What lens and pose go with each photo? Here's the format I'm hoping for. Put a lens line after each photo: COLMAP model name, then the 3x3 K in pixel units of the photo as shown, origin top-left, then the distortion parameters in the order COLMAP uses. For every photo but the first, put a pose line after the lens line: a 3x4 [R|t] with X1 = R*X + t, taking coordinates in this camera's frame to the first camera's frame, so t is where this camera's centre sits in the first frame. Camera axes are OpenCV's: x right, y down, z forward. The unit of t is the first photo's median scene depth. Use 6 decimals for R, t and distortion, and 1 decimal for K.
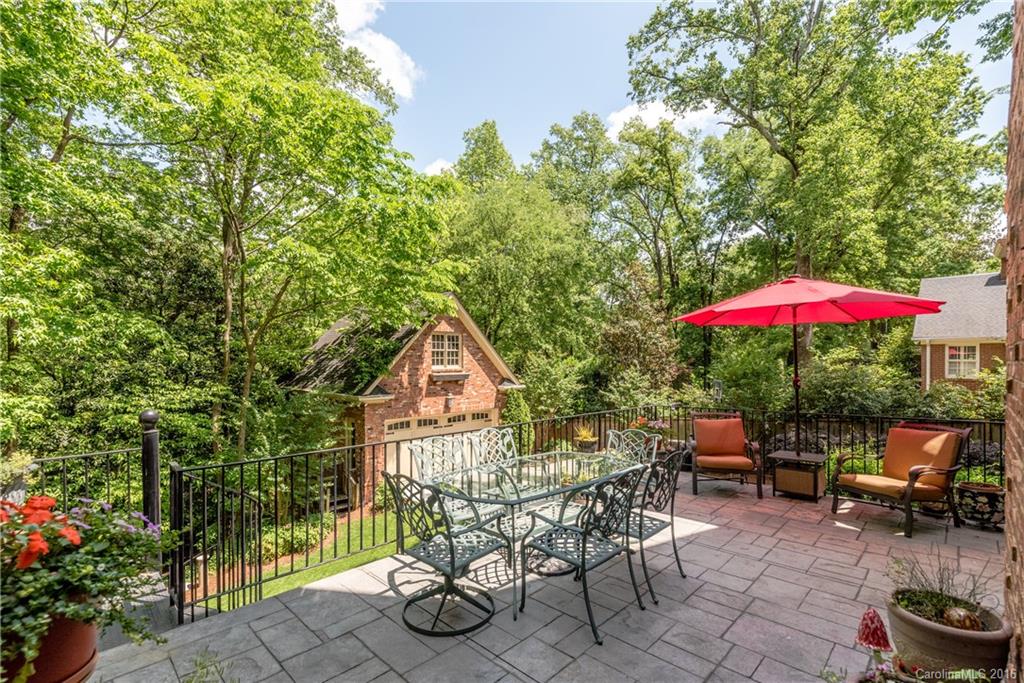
lens RADIAL K [[443.7, 0, 496.5], [0, 443.7, 362.8], [0, 0, 1]] dist [-0.002928, 0.000021]
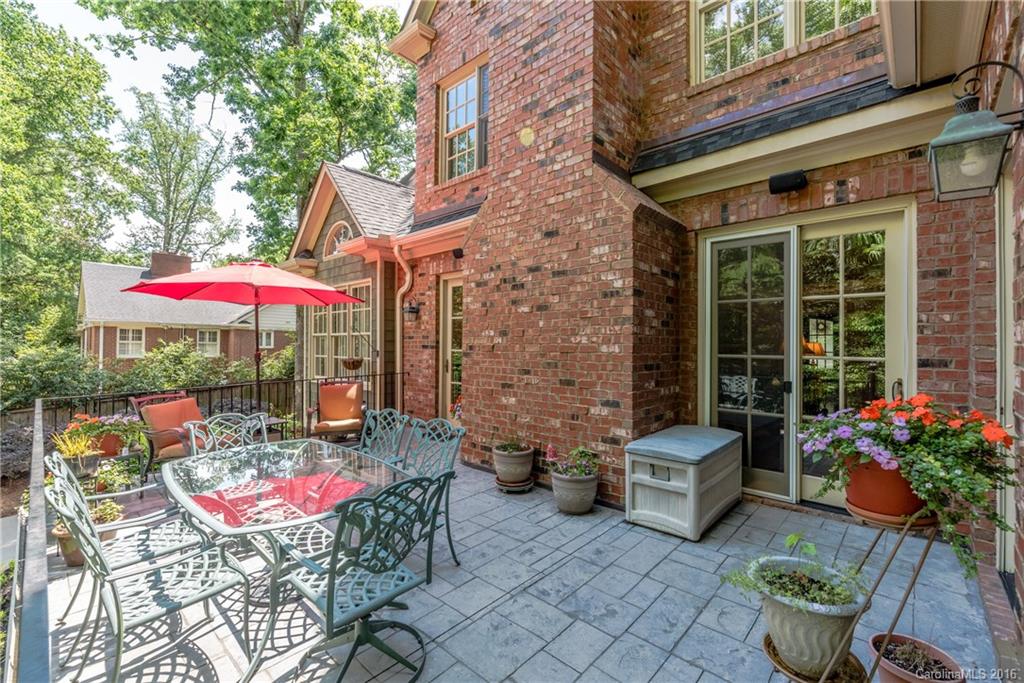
lens RADIAL K [[443.7, 0, 508.0], [0, 443.7, 344.2], [0, 0, 1]] dist [-0.002928, 0.000021]
pose [[-0.036019, -0.000151, 0.999351, -0.095817], [0.004082, 0.999992, 0.000298, 0.004030], [-0.999343, 0.004090, -0.036018, 0.089954]]
